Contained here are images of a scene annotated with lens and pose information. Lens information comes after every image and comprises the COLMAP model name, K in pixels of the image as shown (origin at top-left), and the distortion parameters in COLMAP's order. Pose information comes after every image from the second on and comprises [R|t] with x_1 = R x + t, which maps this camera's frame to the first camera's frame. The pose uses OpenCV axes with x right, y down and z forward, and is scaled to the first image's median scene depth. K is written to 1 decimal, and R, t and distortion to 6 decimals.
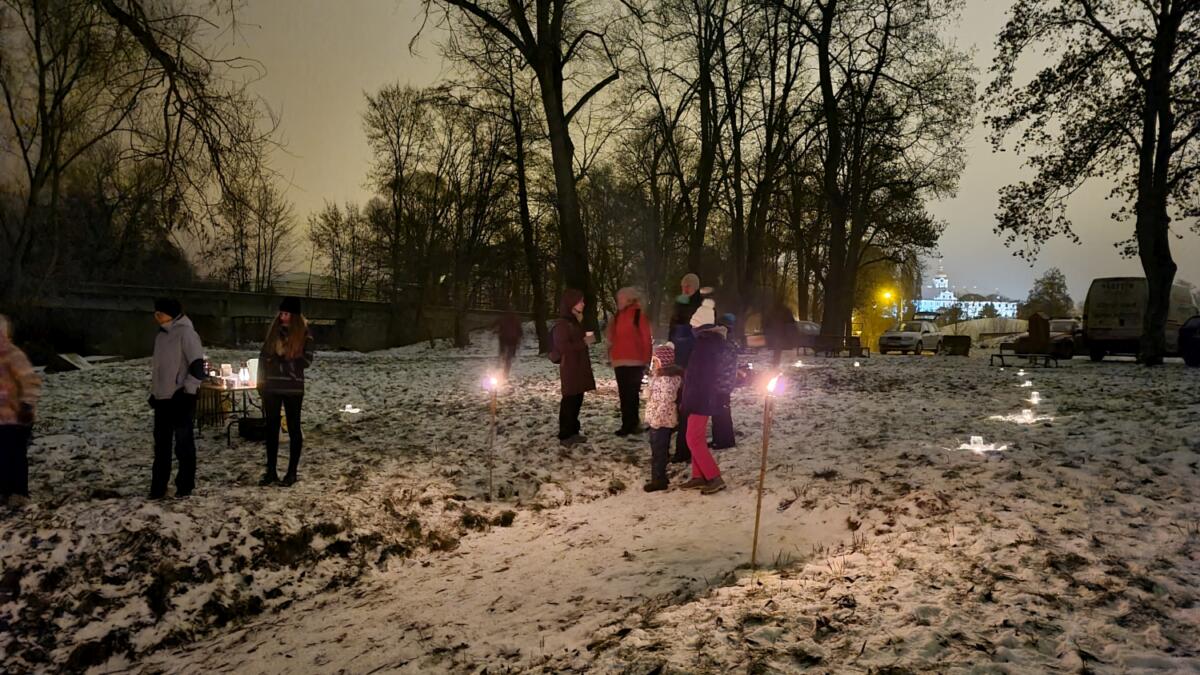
lens RADIAL K [[886.6, 0, 603.4], [0, 886.6, 345.6], [0, 0, 1]] dist [0.016487, -0.000717]
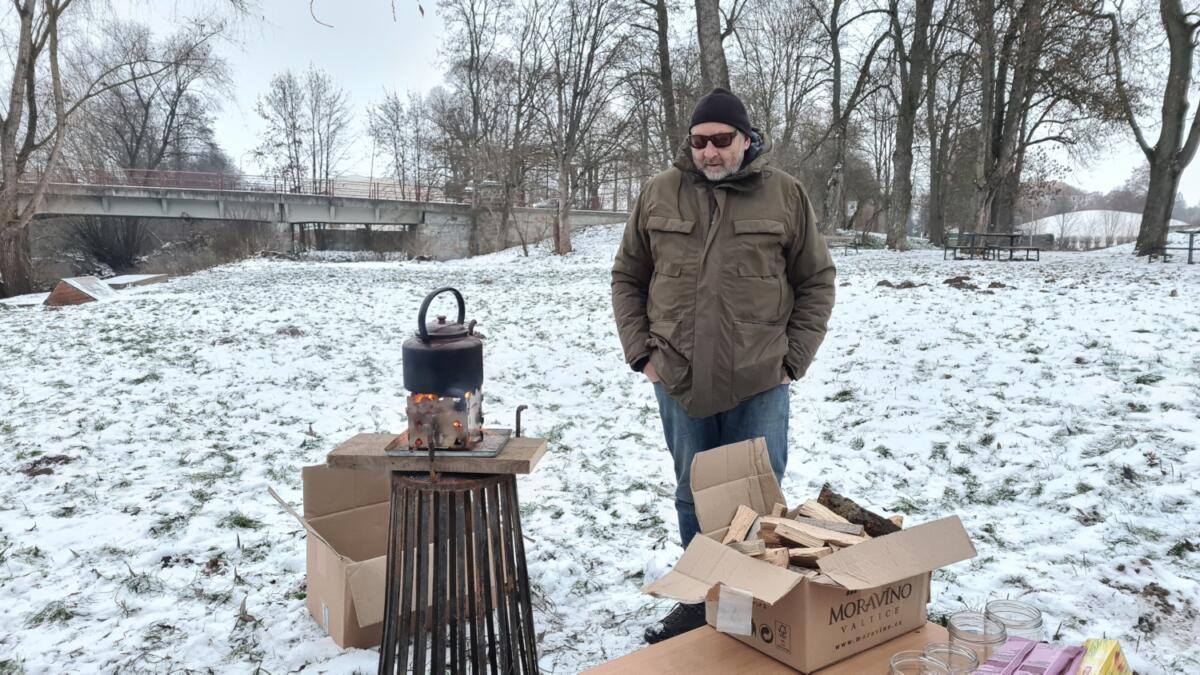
lens RADIAL K [[886.6, 0, 603.4], [0, 886.6, 345.6], [0, 0, 1]] dist [0.016487, -0.000717]
pose [[0.998663, -0.008918, -0.050913, -0.095088], [0.014407, 0.993996, 0.108467, -0.003947], [0.049640, -0.109055, 0.992795, 0.192550]]
